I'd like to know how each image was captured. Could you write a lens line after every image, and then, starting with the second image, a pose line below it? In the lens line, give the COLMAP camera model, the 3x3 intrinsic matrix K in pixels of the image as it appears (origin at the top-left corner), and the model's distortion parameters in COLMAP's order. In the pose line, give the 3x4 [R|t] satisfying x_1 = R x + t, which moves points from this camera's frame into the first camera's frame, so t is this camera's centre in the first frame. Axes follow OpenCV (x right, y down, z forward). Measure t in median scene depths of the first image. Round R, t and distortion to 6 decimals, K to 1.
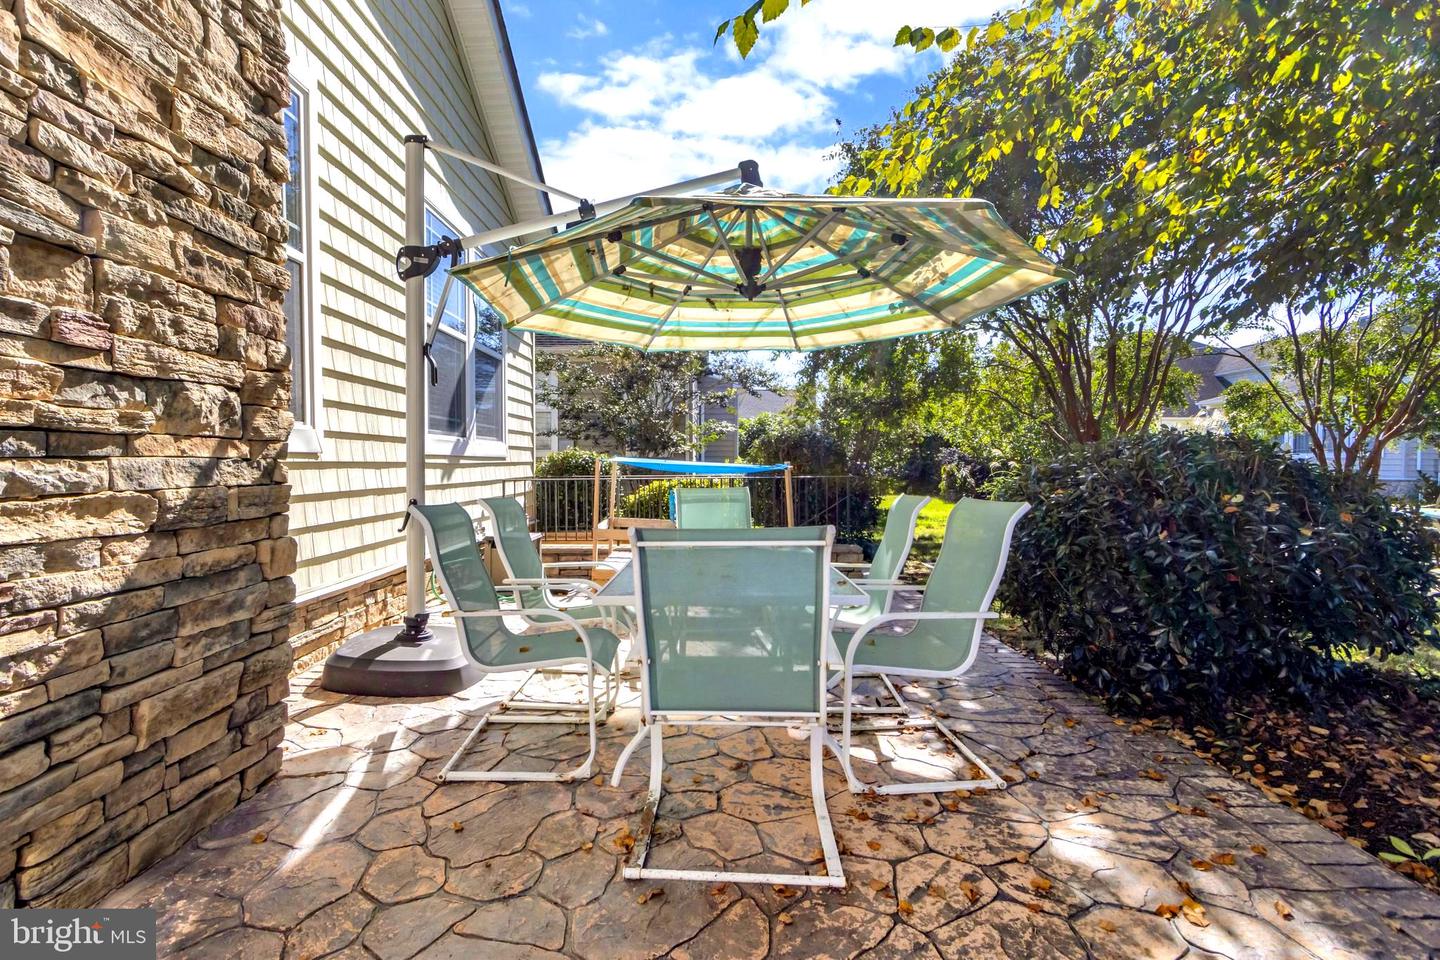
lens RADIAL K [[669.6, 0, 720.0], [0, 669.6, 480.0], [0, 0, 1]] dist [0.003481, -0.000137]
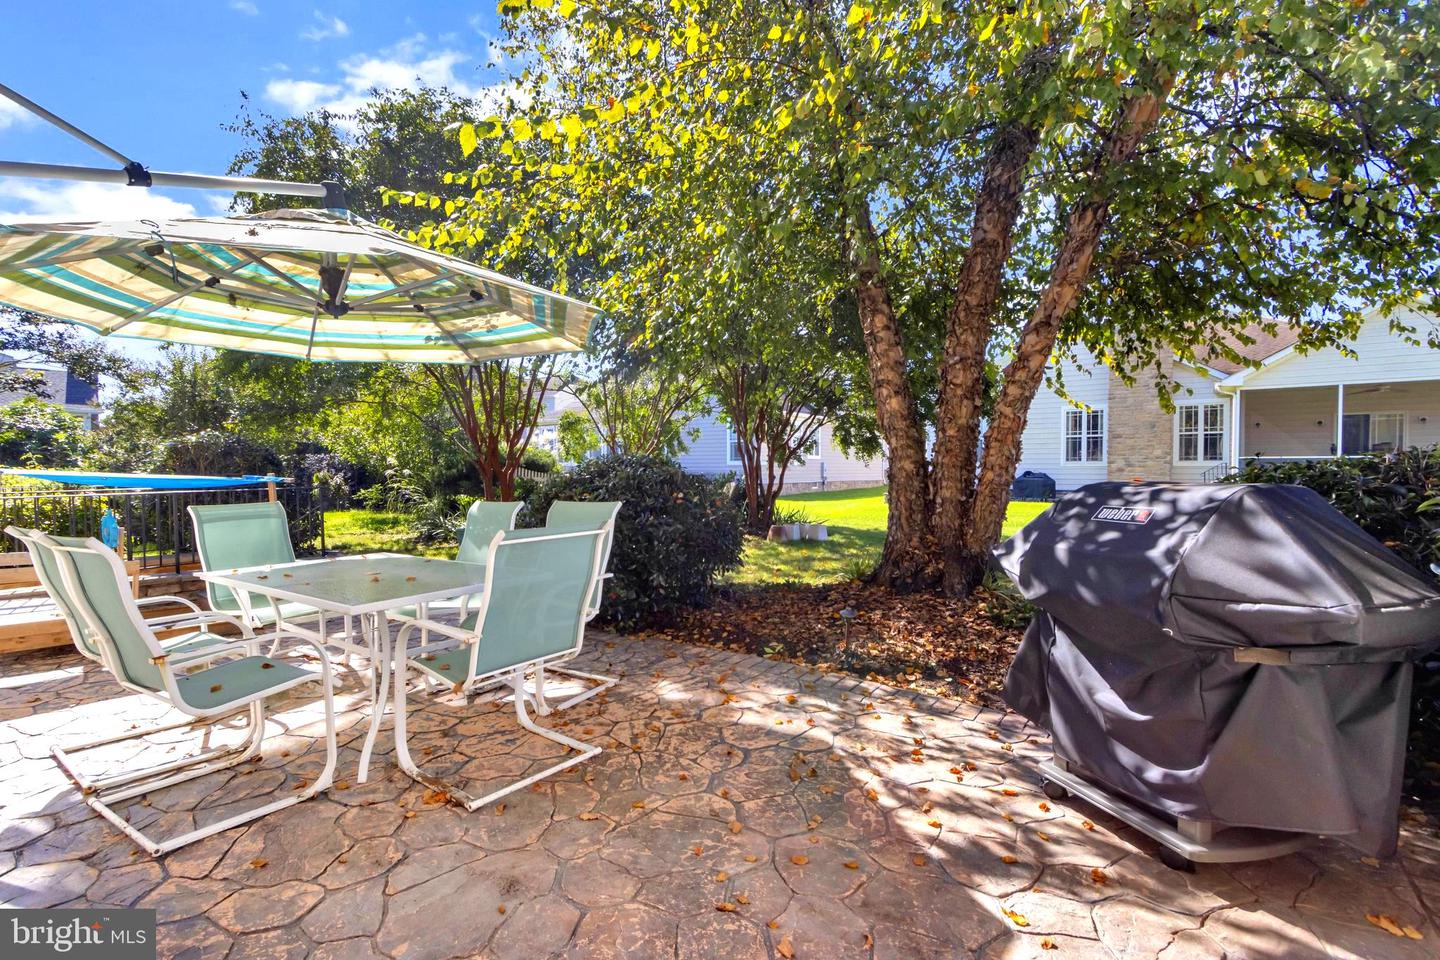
lens RADIAL K [[669.6, 0, 720.0], [0, 669.6, 480.0], [0, 0, 1]] dist [0.003481, -0.000137]
pose [[0.558966, -0.015600, 0.829044, -0.721745], [0.020905, 0.999770, 0.004719, -0.020591], [-0.828927, 0.014693, 0.559164, -0.083119]]
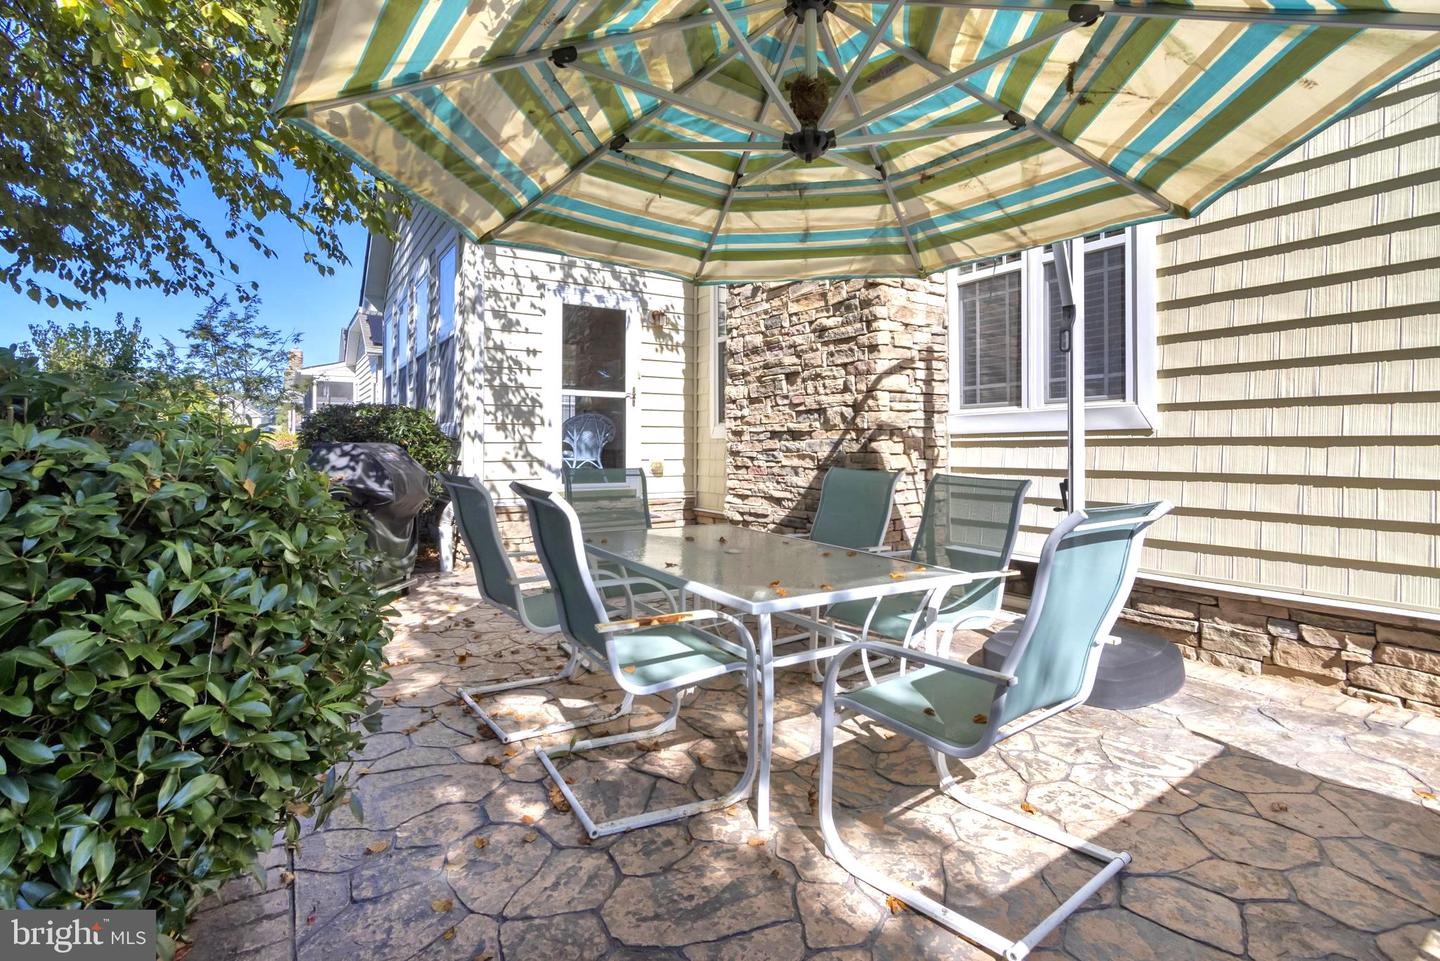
lens RADIAL K [[623.4, 0, 717.2], [0, 623.4, 446.5], [0, 0, 1]] dist [0.000865, -0.000022]
pose [[-0.824102, 0.004893, -0.566420, 0.722756], [-0.009576, 0.999699, 0.022568, -0.048965], [0.566360, 0.024023, -0.823808, 2.380511]]
